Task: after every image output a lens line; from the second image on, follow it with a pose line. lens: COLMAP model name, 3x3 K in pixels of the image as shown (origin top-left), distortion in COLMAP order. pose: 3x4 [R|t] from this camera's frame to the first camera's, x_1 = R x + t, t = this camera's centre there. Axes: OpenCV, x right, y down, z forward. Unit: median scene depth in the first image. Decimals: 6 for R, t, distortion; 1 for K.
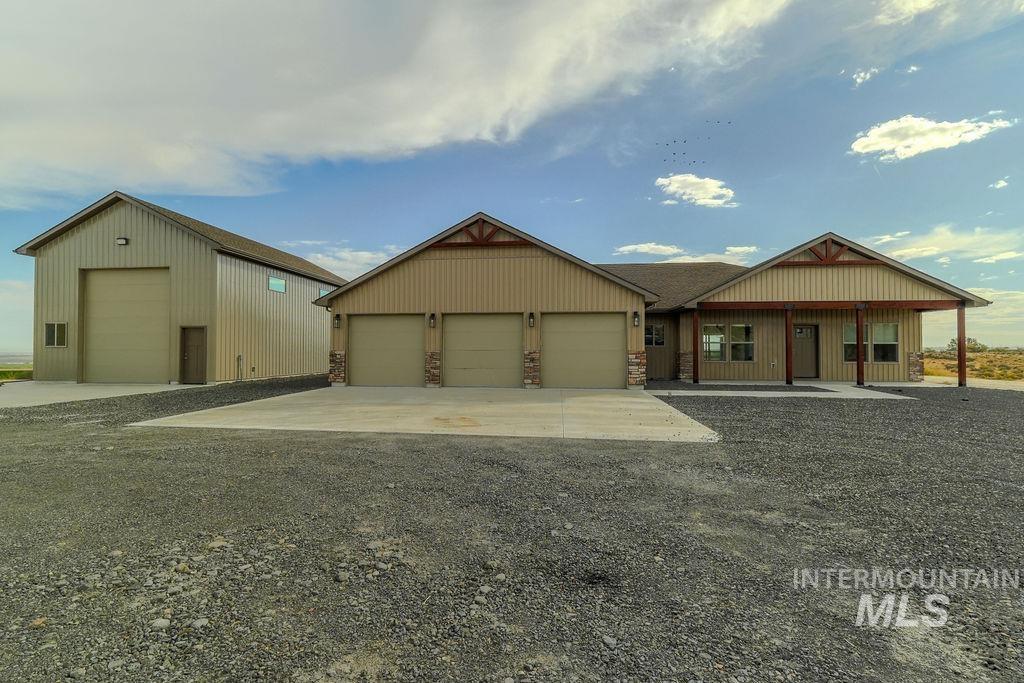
lens RADIAL K [[433.7, 0, 512.3], [0, 433.7, 345.1], [0, 0, 1]] dist [0.003609, -0.000099]
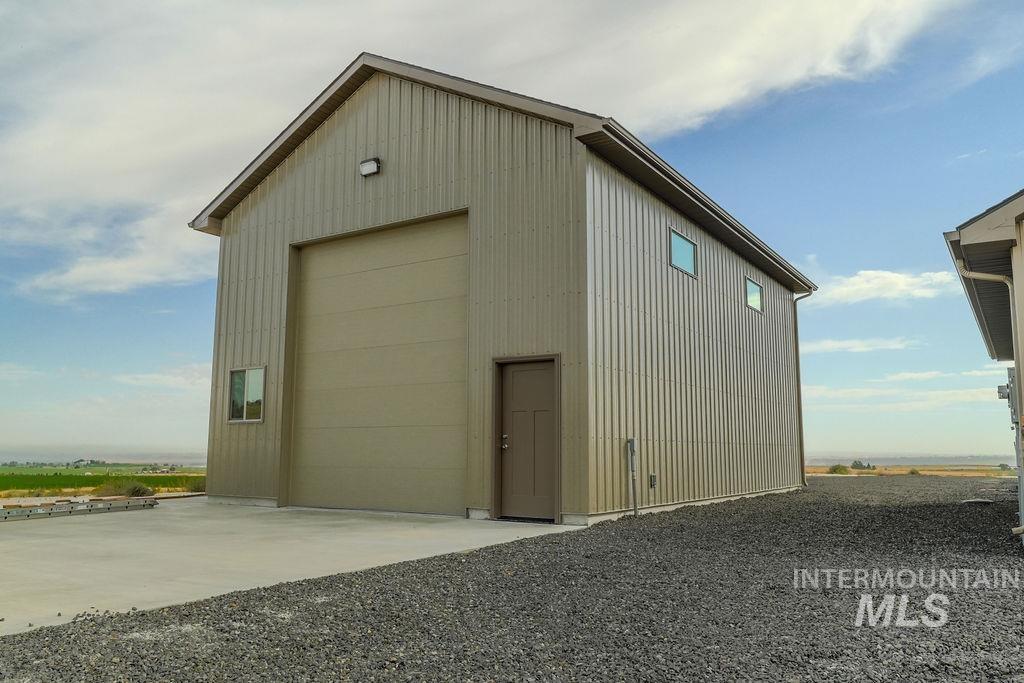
lens RADIAL K [[786.9, 0, 512.0], [0, 786.9, 341.5], [0, 0, 1]] dist [0.007714, 0.001307]
pose [[0.888325, -0.068137, -0.454133, -0.439473], [0.006619, 0.990728, -0.135698, 0.032208], [0.459169, 0.117538, 0.880539, 0.411207]]
